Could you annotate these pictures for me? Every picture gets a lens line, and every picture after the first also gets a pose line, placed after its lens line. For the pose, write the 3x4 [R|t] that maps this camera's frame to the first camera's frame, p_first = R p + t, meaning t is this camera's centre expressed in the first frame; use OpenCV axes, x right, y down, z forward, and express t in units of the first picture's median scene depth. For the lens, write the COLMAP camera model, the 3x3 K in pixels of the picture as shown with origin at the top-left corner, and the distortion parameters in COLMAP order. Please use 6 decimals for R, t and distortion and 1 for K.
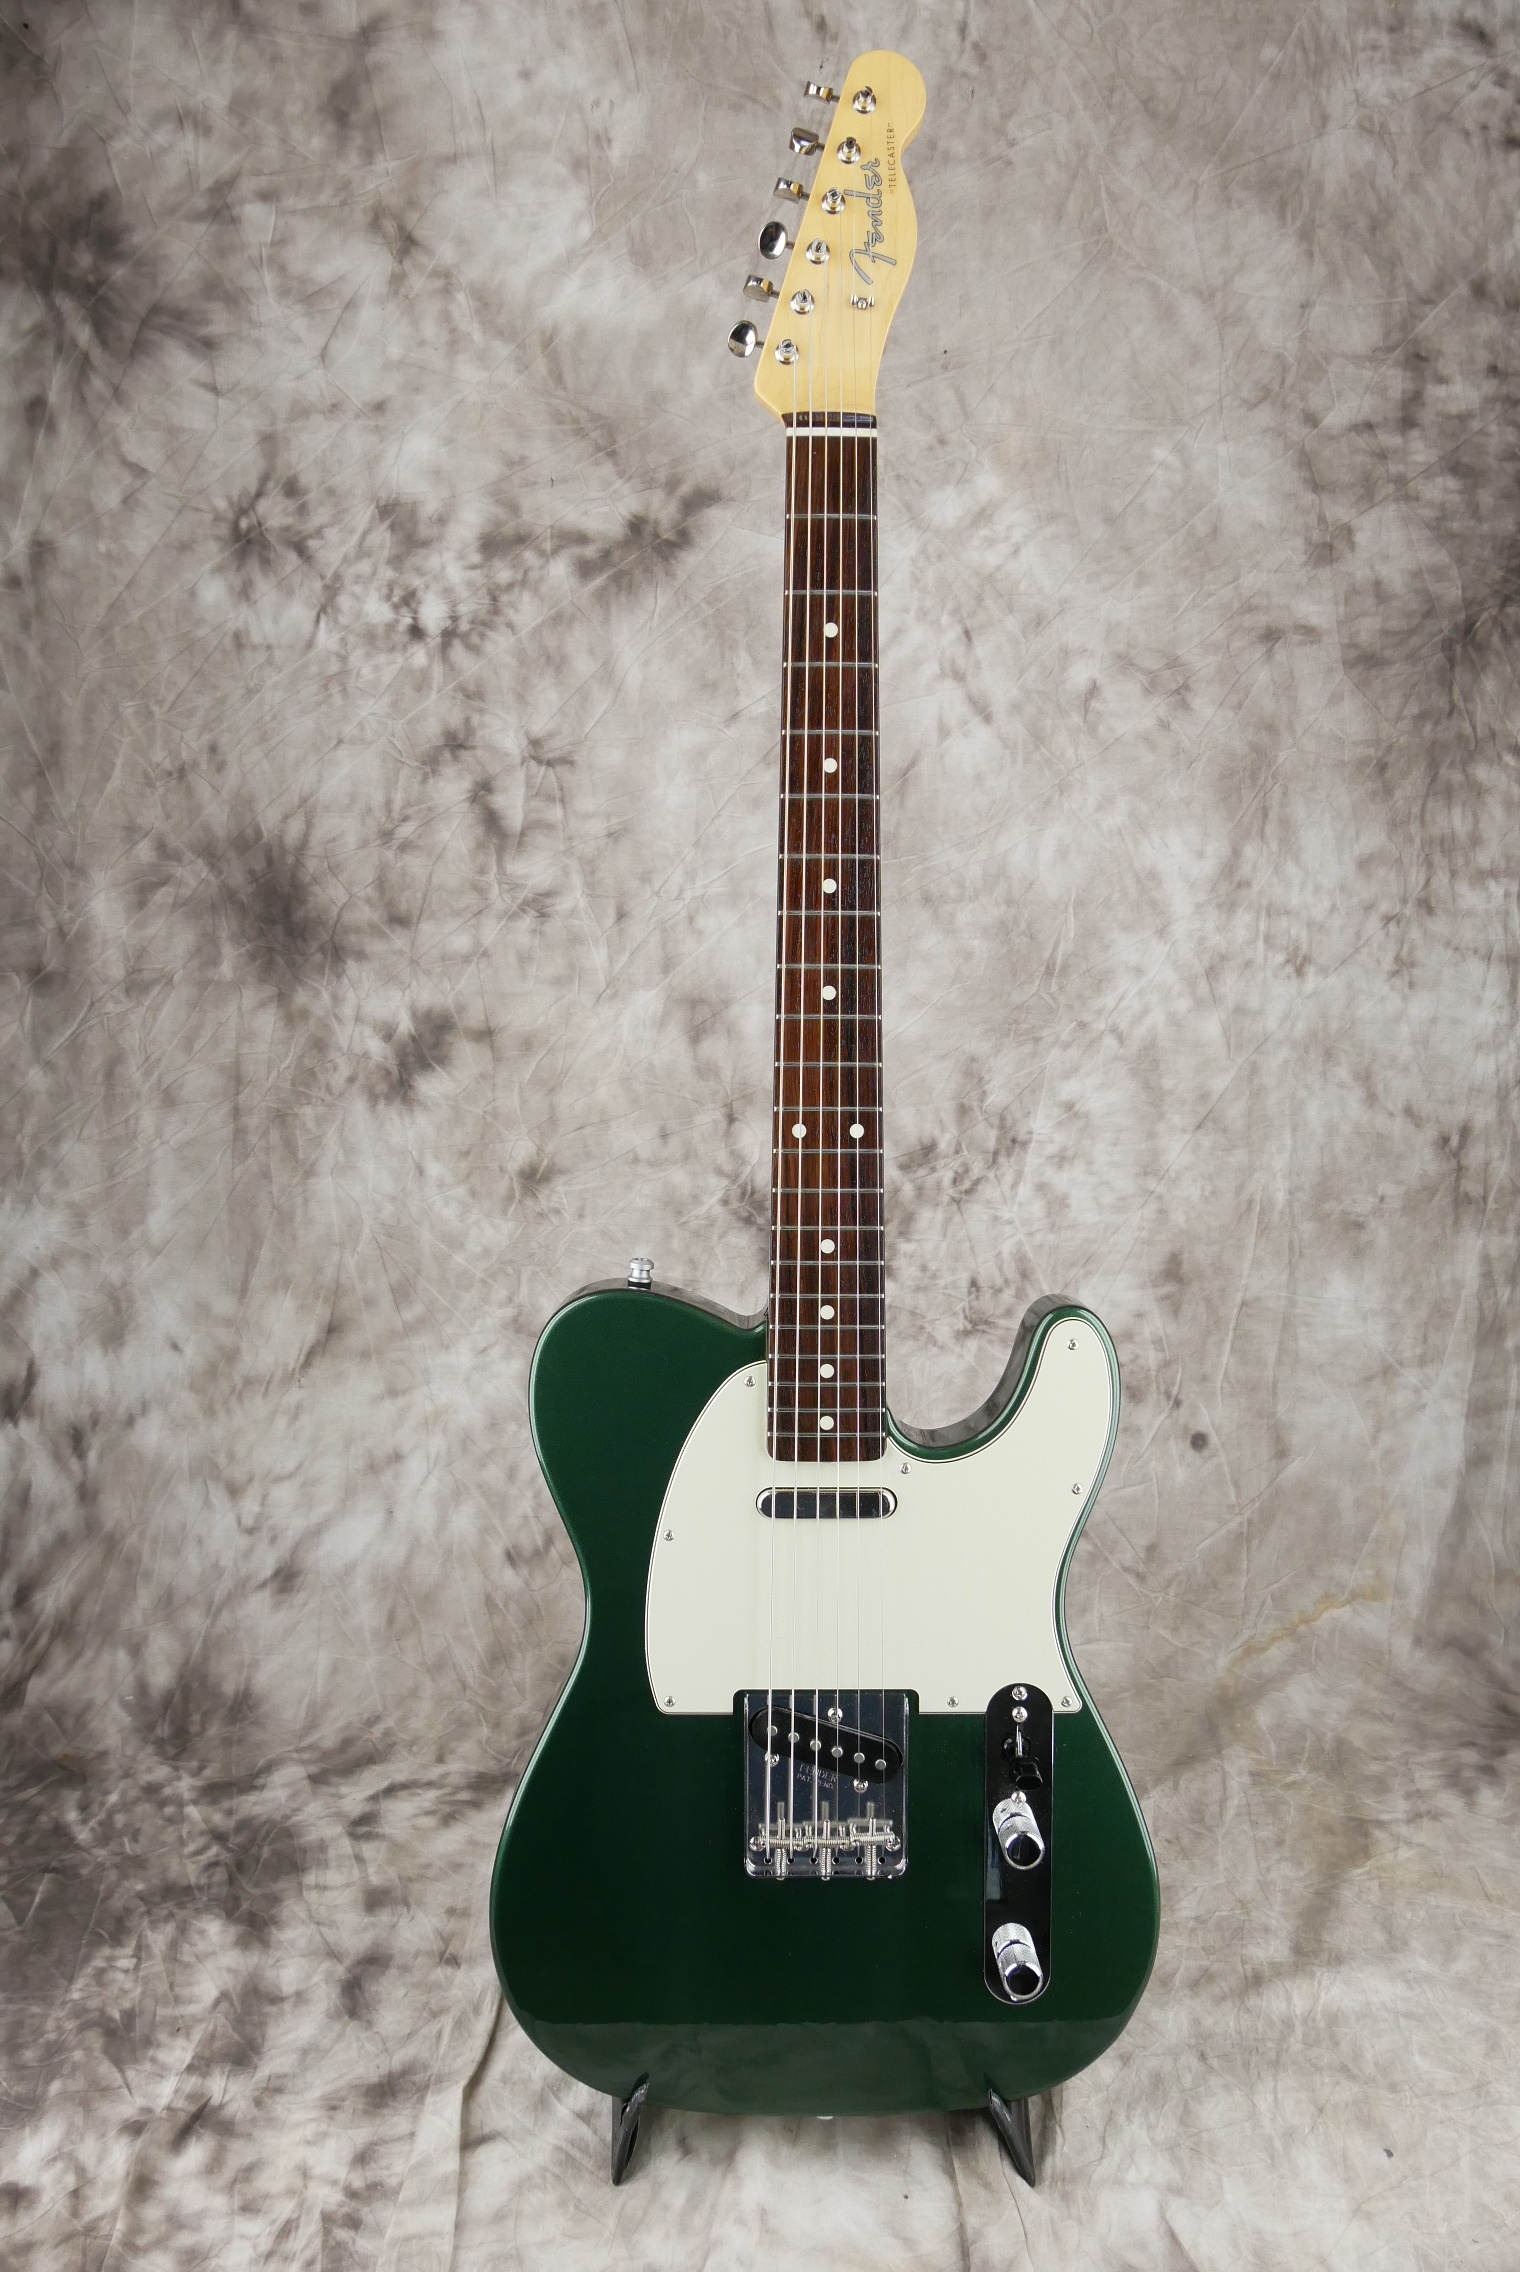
lens RADIAL K [[1883.7, 0, 732.6], [0, 1883.7, 1139.5], [0, 0, 1]] dist [-0.072960, 0.038328]
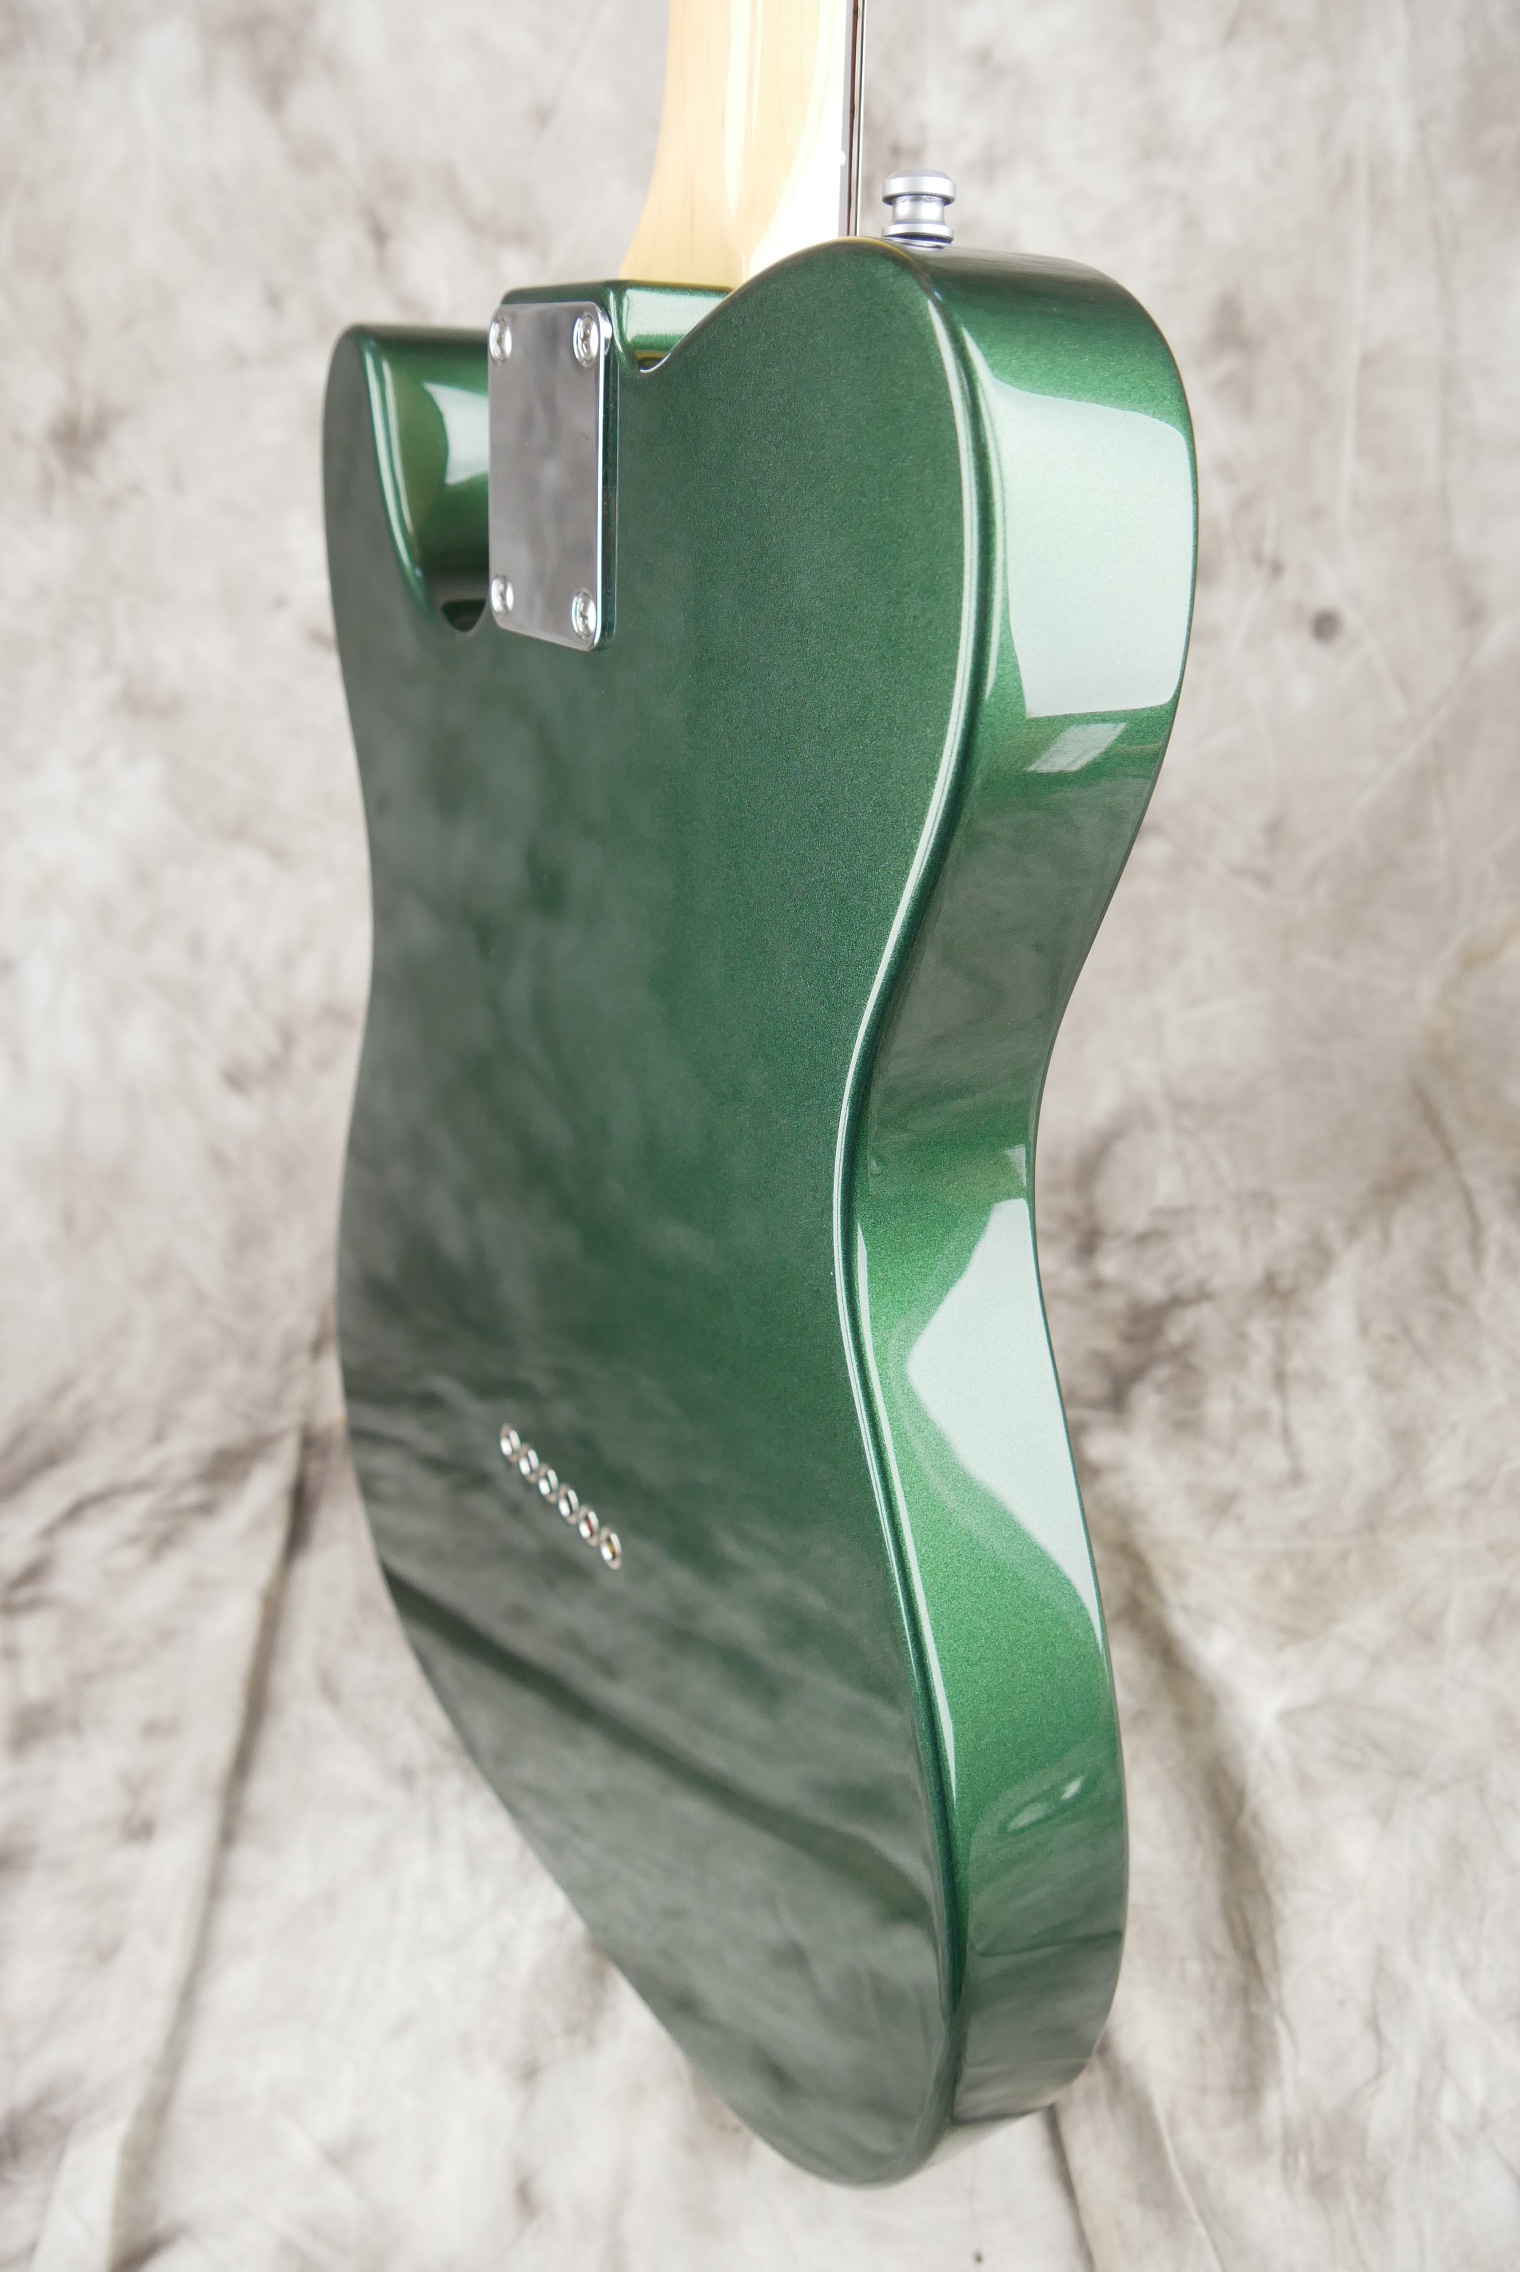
lens RADIAL K [[1883.7, 0, 761.8], [0, 1883.7, 1119.6], [0, 0, 1]] dist [-0.072960, 0.038328]
pose [[0.973068, -0.219819, -0.069412, 0.090811], [0.230515, 0.929361, 0.288358, 0.100762], [0.001122, -0.296593, 0.955003, 0.423998]]
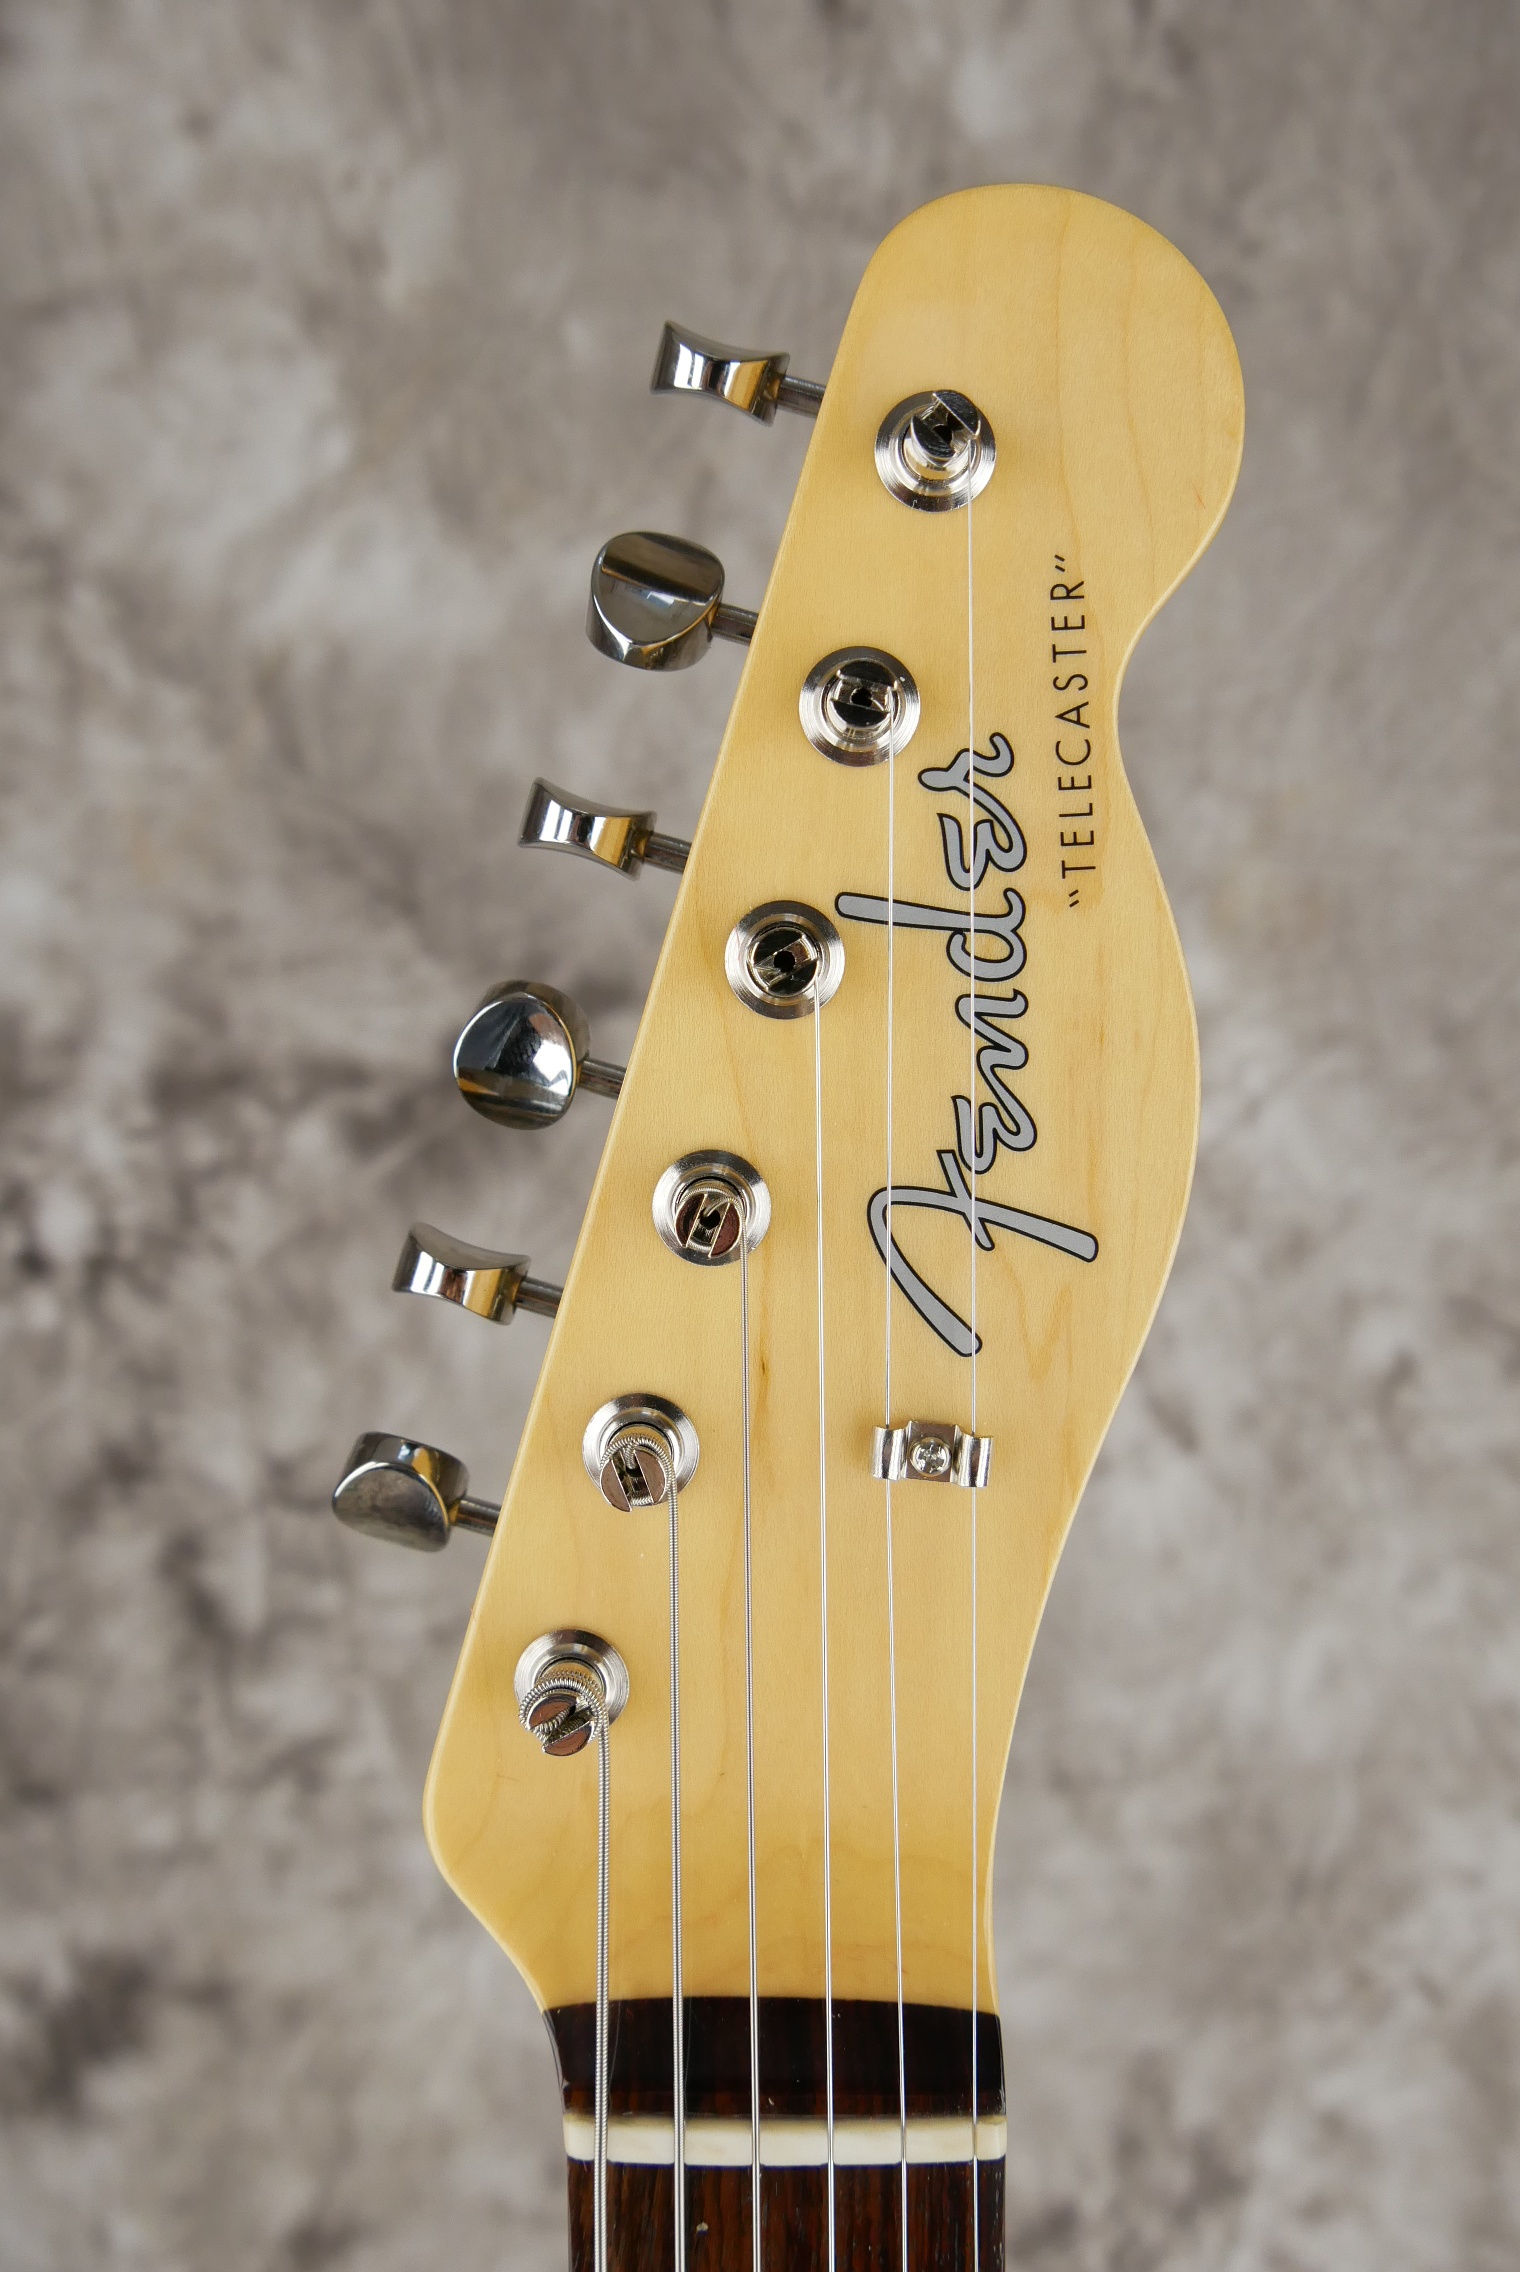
lens RADIAL K [[1883.7, 0, 743.3], [0, 1883.7, 1127.5], [0, 0, 1]] dist [-0.072960, 0.038328]
pose [[0.999495, -0.011087, -0.029784, 0.035607], [0.011620, 0.999774, 0.017789, -0.313963], [0.029580, -0.018126, 0.999398, 0.507762]]
